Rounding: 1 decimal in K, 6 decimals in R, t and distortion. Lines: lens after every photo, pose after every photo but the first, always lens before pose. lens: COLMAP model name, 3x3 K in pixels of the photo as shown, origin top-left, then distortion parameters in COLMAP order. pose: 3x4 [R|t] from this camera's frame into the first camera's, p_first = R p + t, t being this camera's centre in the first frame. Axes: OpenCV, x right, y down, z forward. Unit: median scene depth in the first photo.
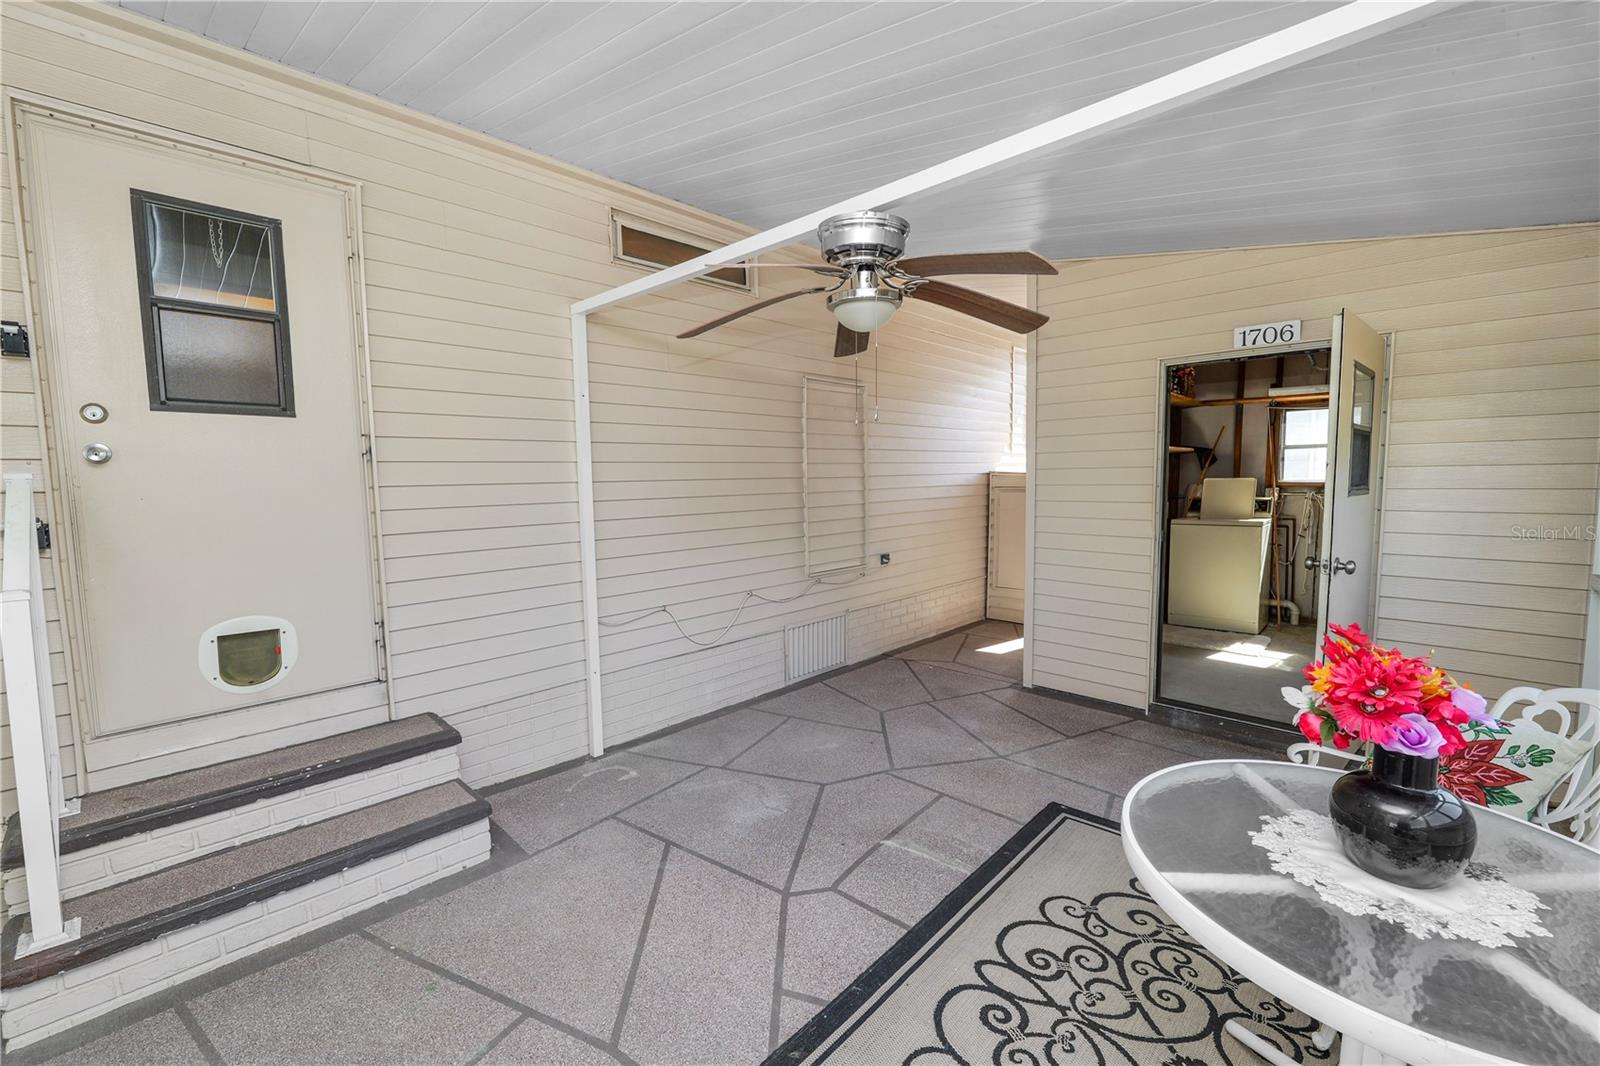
lens RADIAL K [[658.7, 0, 792.2], [0, 658.7, 524.5], [0, 0, 1]] dist [-0.012790, -0.000366]
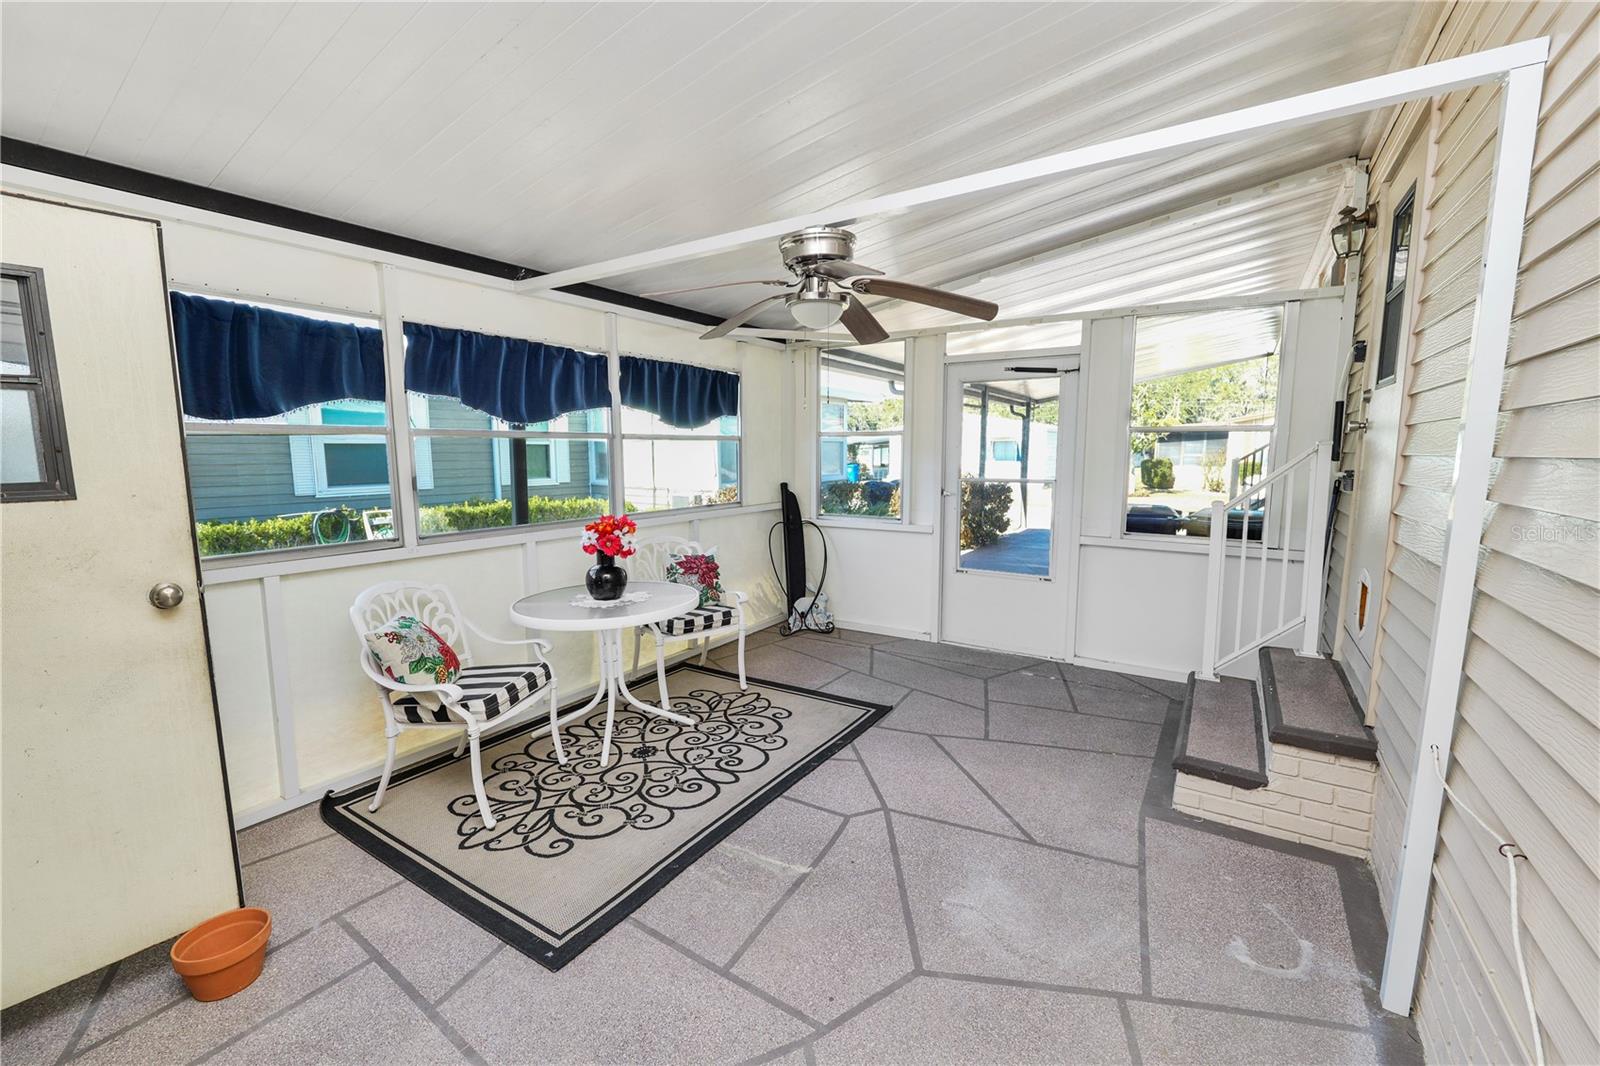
lens RADIAL K [[658.7, 0, 792.2], [0, 658.7, 524.5], [0, 0, 1]] dist [-0.012790, -0.000366]
pose [[-0.984561, 0.034083, -0.171694, 0.363181], [0.001953, 0.982939, 0.183921, -0.160714], [0.175034, 0.180746, -0.967830, 2.164637]]
